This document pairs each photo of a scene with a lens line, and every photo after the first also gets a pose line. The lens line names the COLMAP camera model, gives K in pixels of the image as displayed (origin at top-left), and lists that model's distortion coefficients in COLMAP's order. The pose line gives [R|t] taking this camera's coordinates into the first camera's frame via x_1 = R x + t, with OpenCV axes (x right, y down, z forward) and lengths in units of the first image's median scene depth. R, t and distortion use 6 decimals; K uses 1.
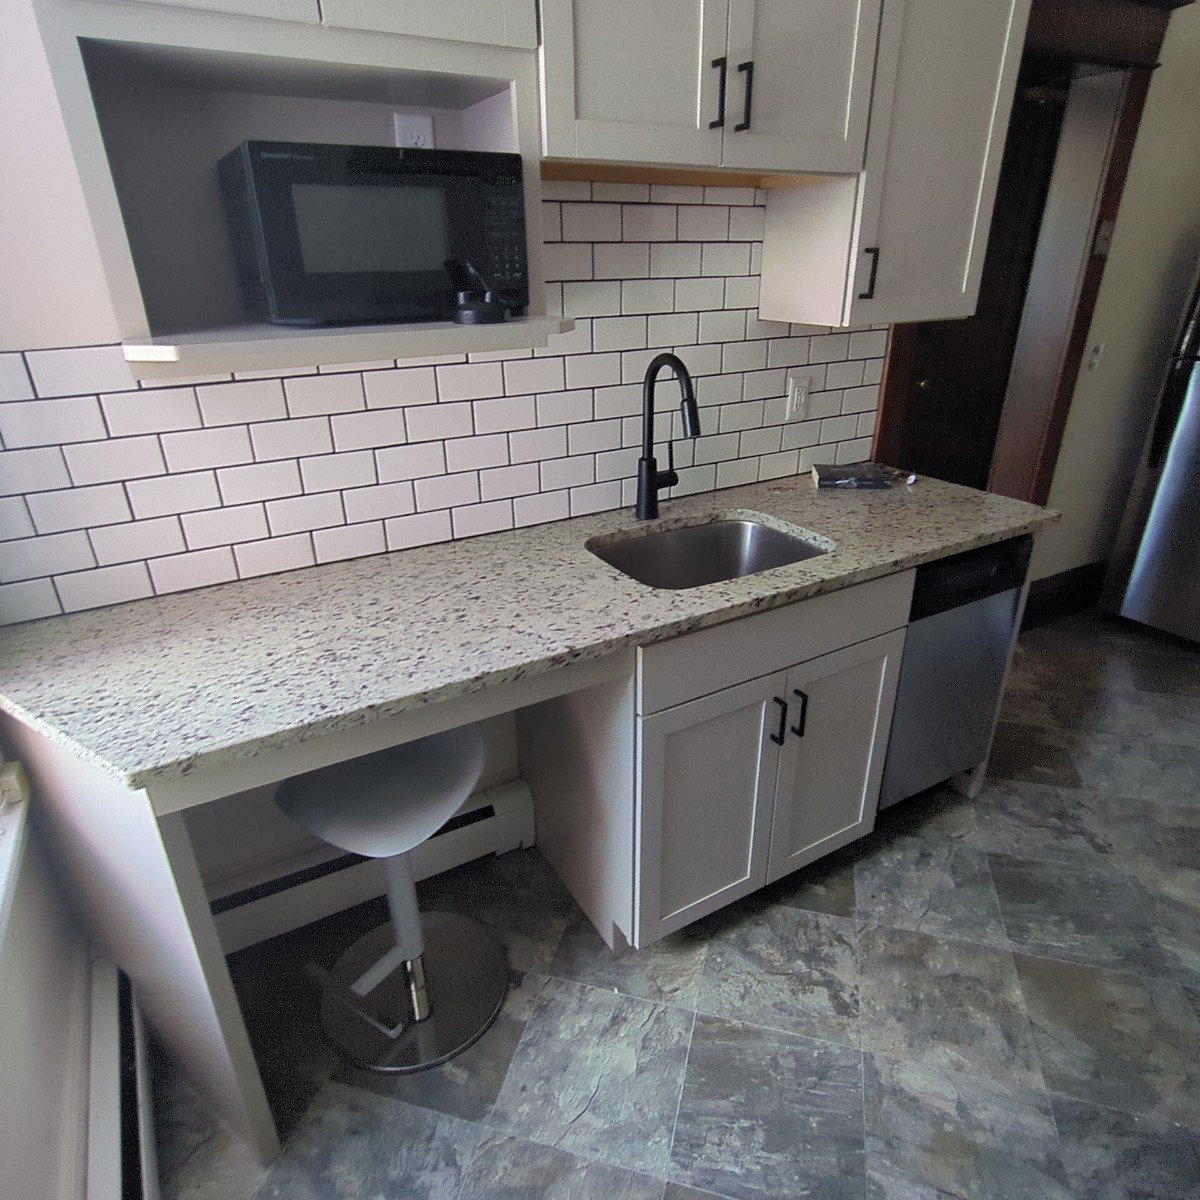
lens RADIAL K [[759.7, 0, 600.0], [0, 759.7, 600.0], [0, 0, 1]] dist [-0.004639, 0.001048]
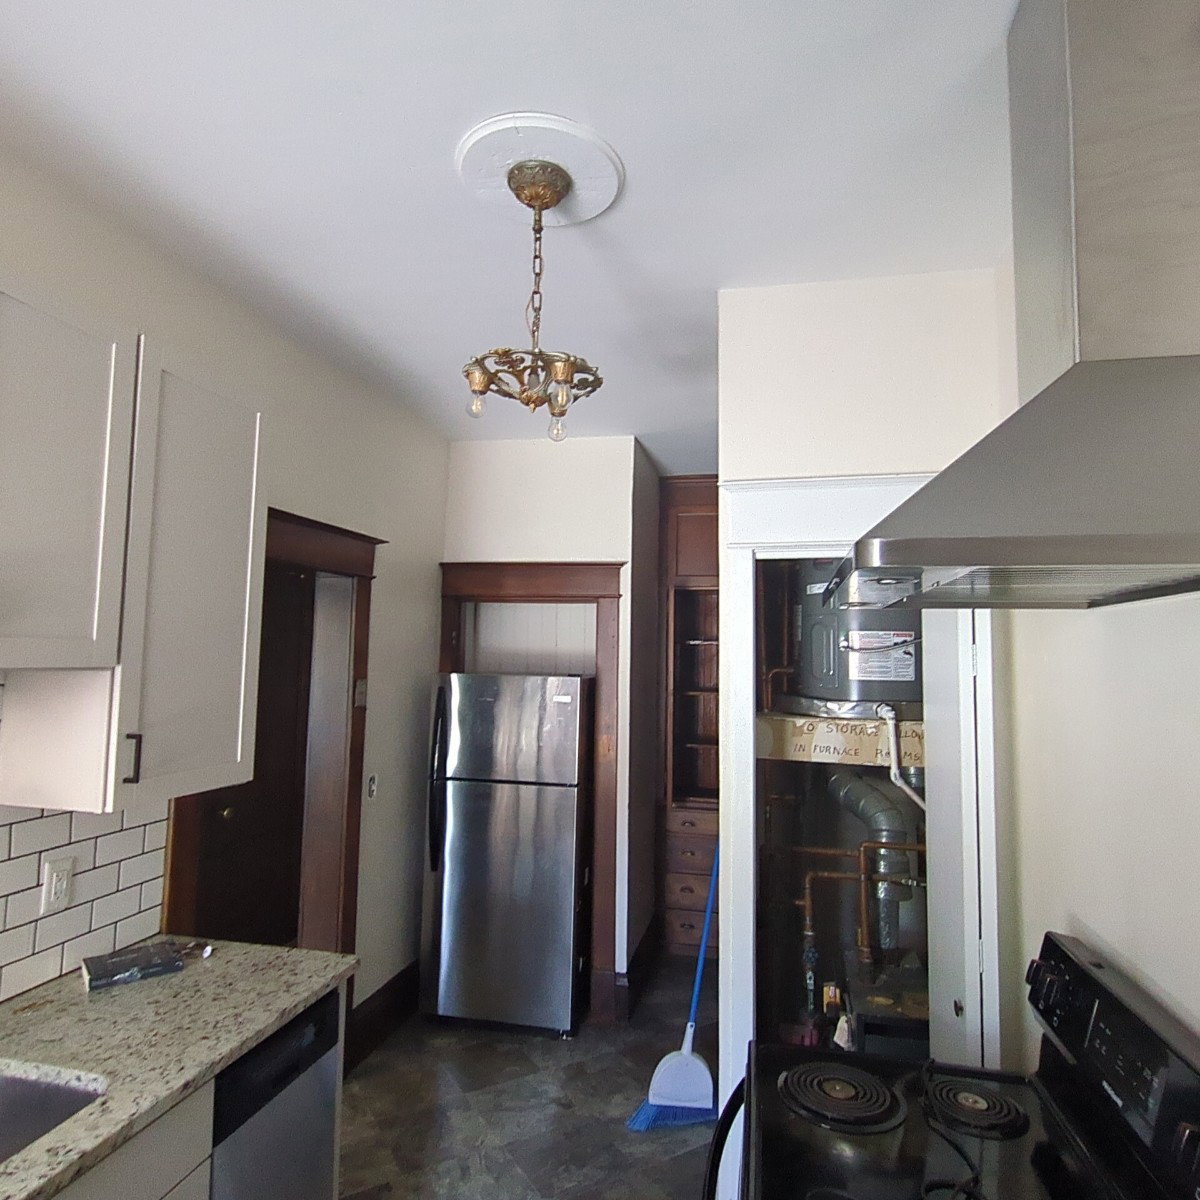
lens RADIAL K [[759.7, 0, 600.0], [0, 759.7, 600.0], [0, 0, 1]] dist [-0.004639, 0.001048]
pose [[0.680432, 0.081828, 0.728229, 0.034364], [0.277297, 0.891102, -0.359226, -0.084288], [-0.678321, 0.446364, 0.583643, -0.048352]]
